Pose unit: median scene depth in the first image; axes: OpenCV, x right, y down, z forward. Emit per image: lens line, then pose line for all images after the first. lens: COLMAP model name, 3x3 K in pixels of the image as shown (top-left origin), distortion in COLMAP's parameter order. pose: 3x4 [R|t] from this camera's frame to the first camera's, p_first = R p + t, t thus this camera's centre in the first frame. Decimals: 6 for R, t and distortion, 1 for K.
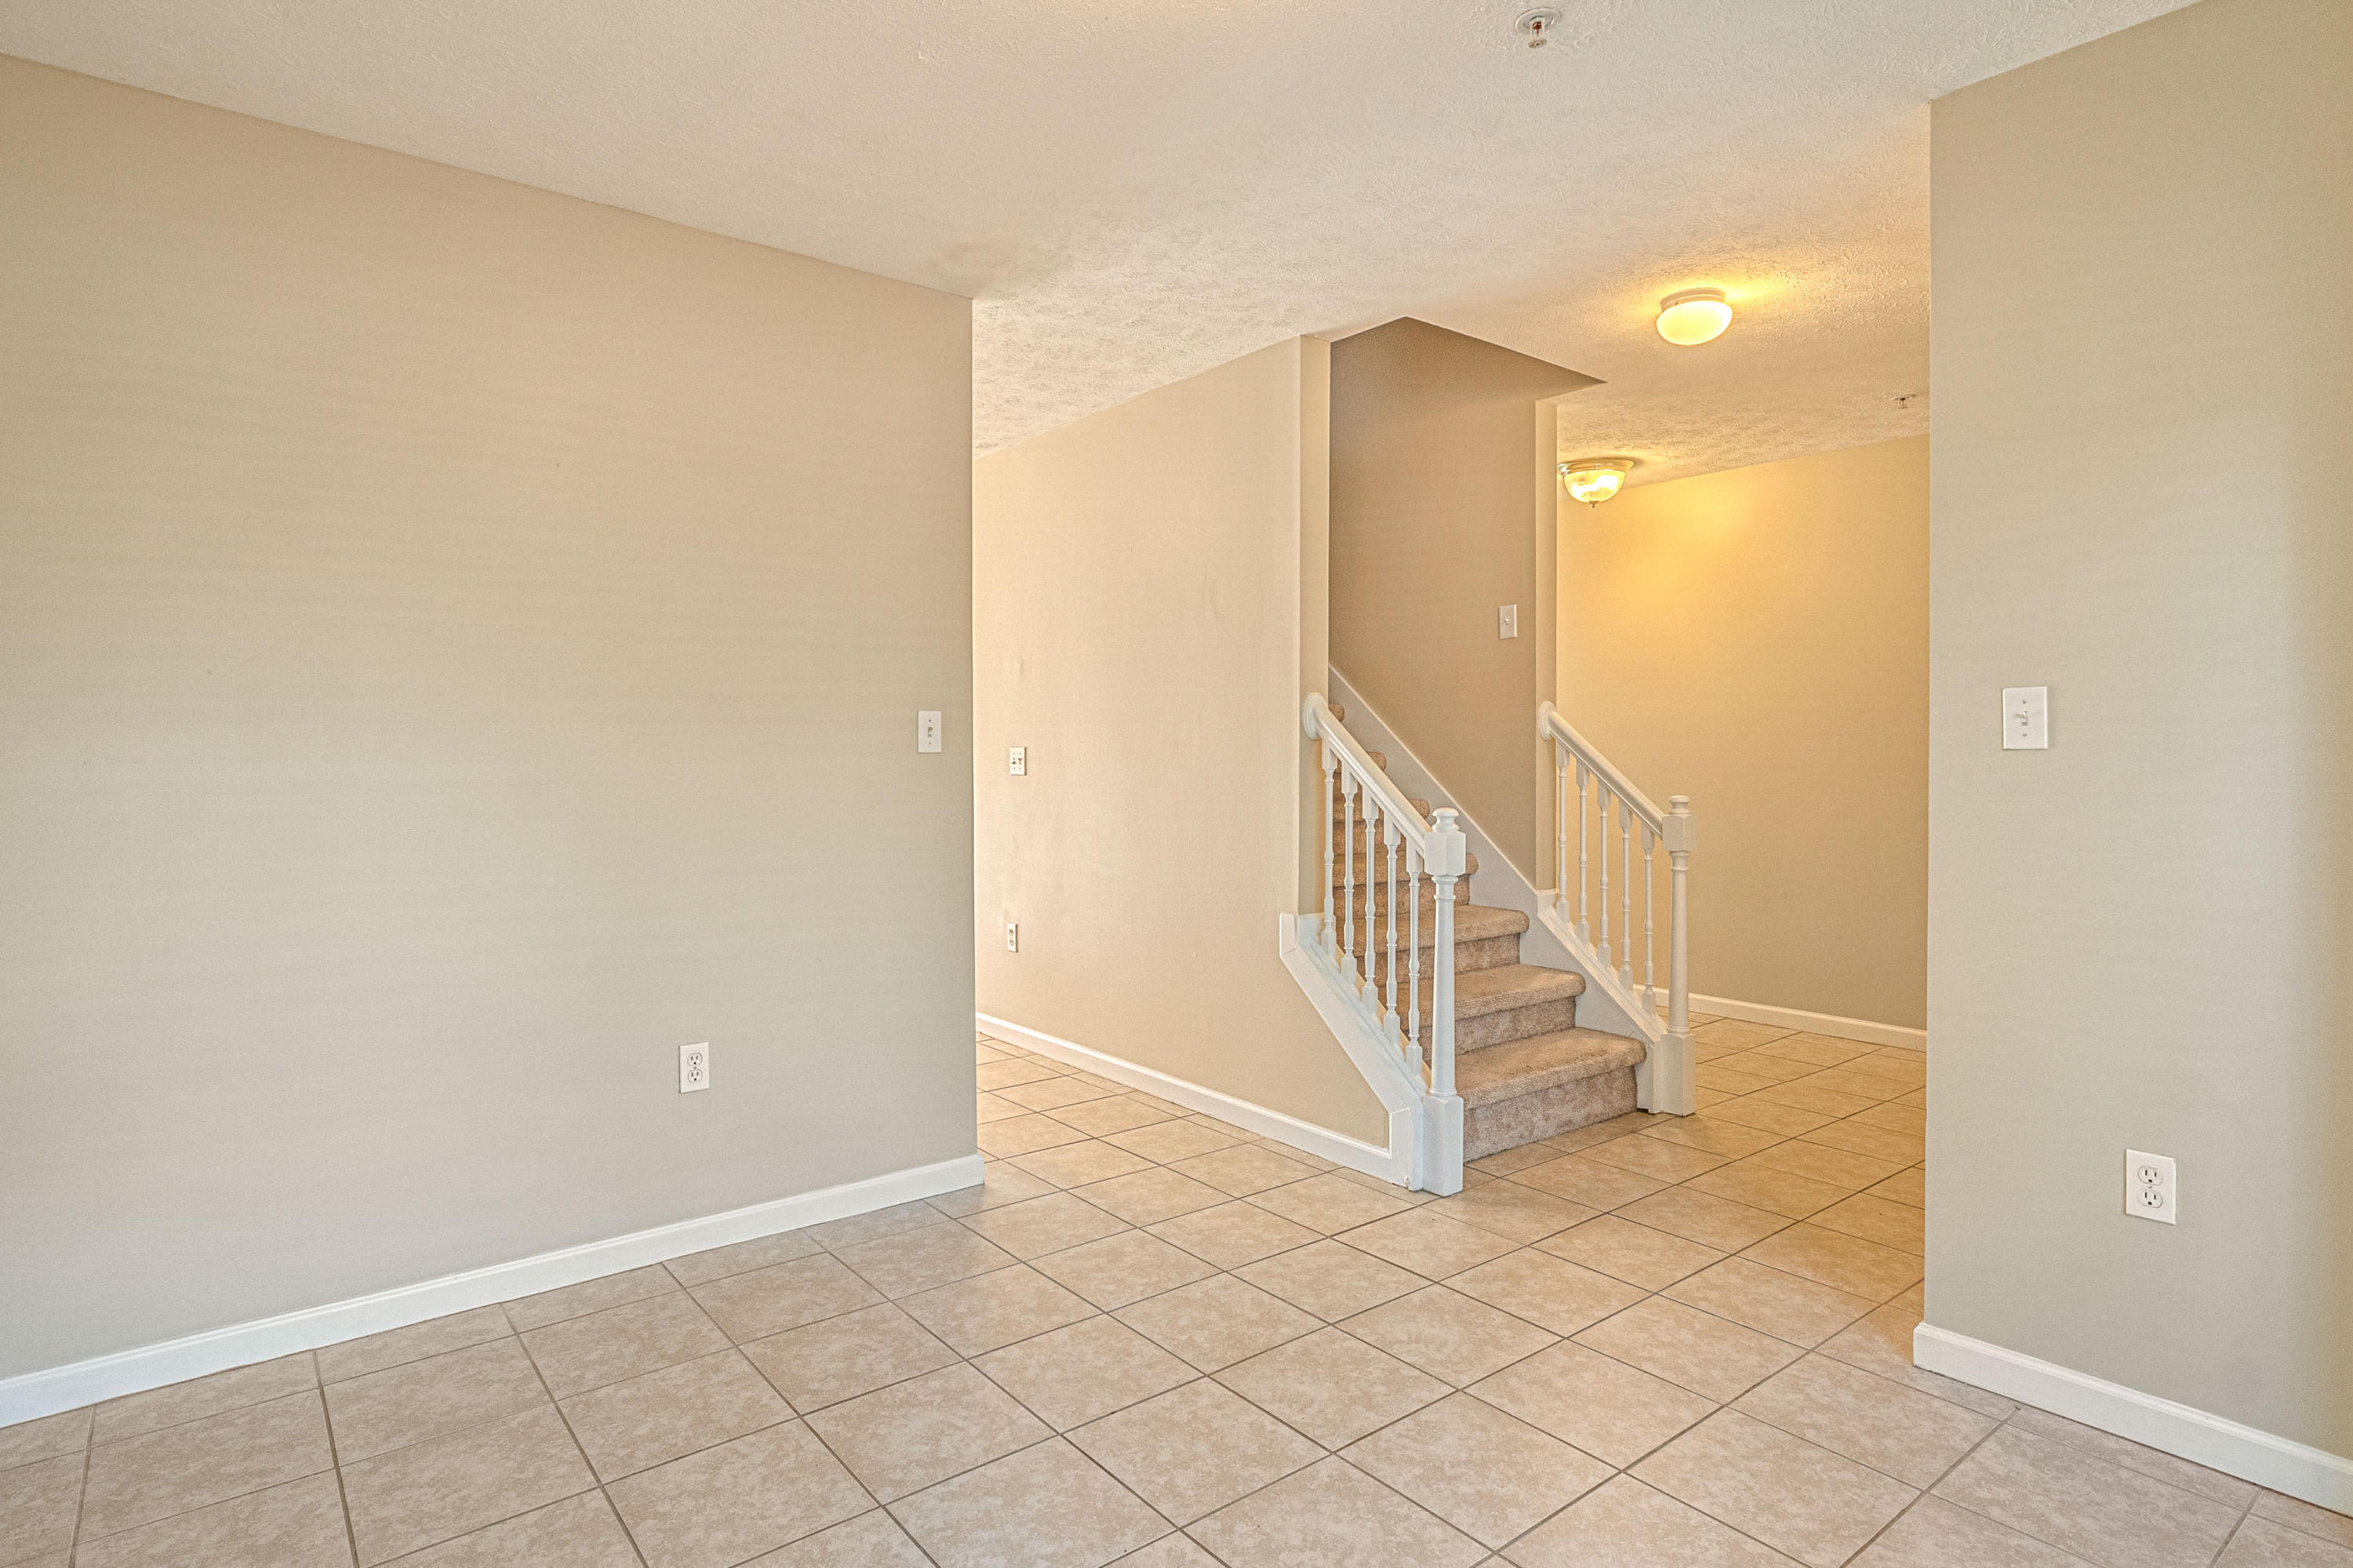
lens RADIAL K [[1257.9, 0, 1184.4], [0, 1257.9, 772.9], [0, 0, 1]] dist [0.001628, -0.001773]
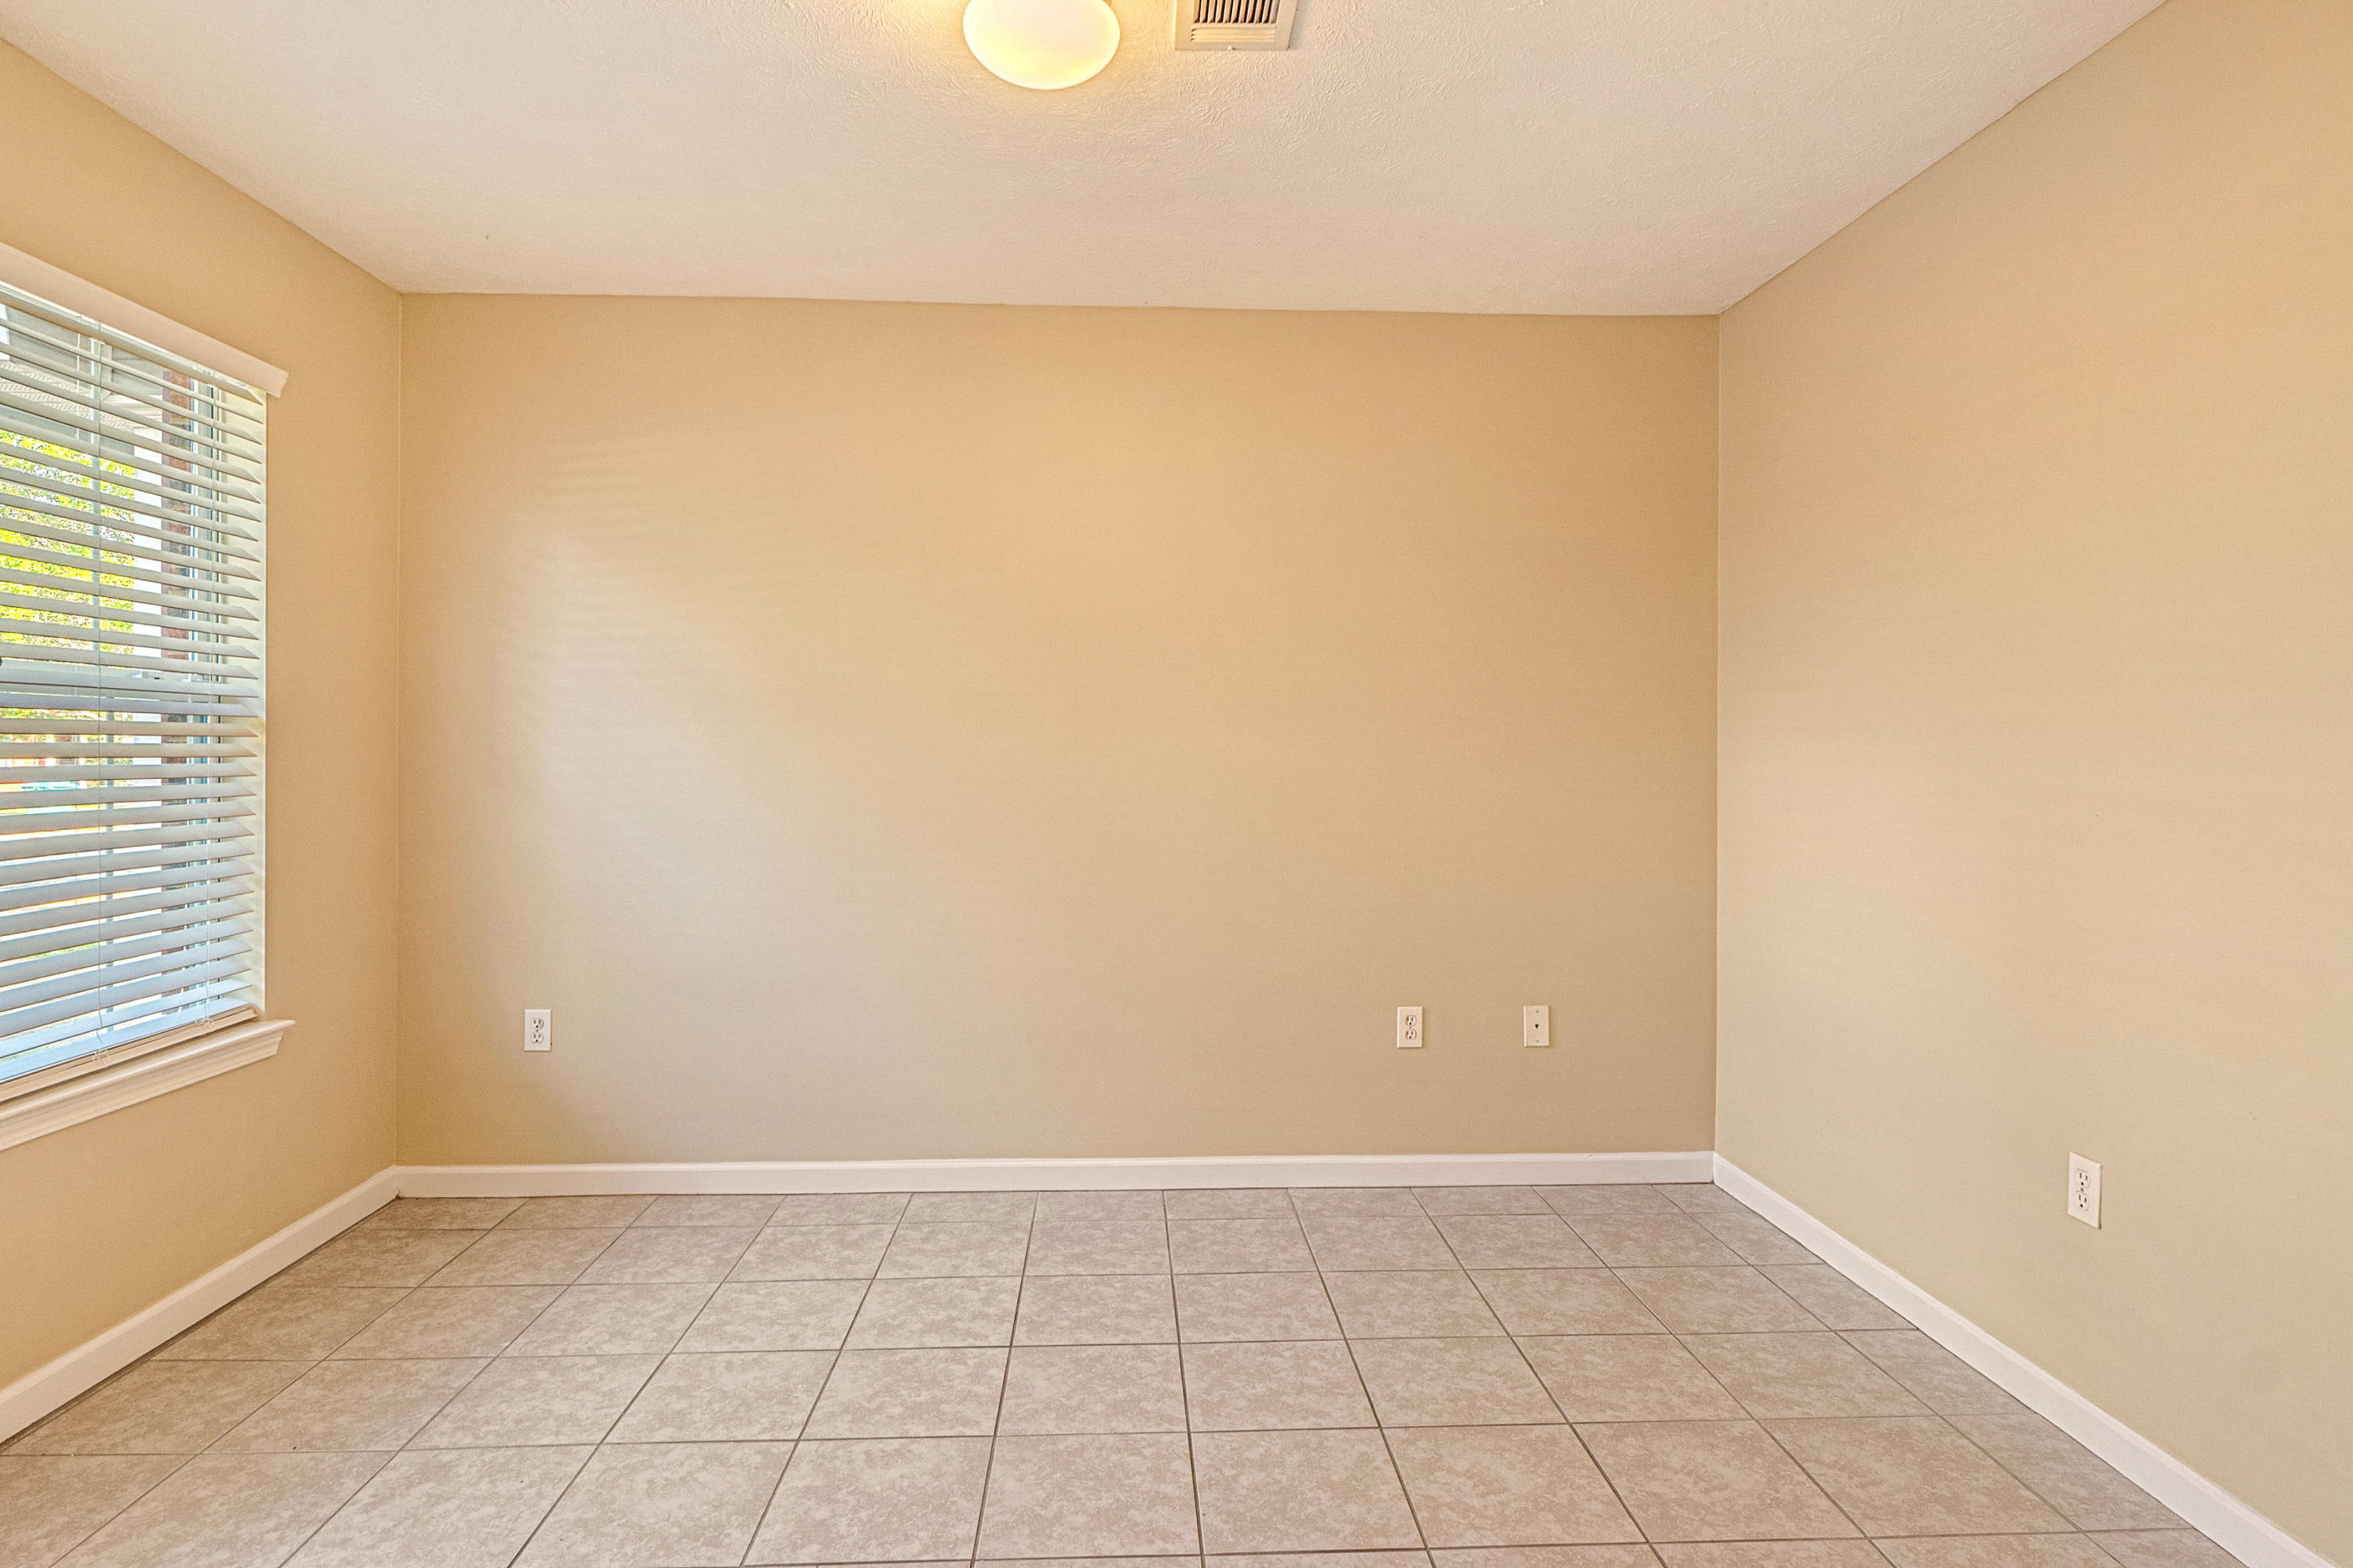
lens RADIAL K [[1257.9, 0, 1181.4], [0, 1257.9, 779.7], [0, 0, 1]] dist [0.001628, -0.001773]
pose [[-0.583454, 0.020119, -0.811897, 0.651688], [-0.020076, 0.999030, 0.039184, -0.027633], [0.811898, 0.039162, -0.582484, 1.276793]]
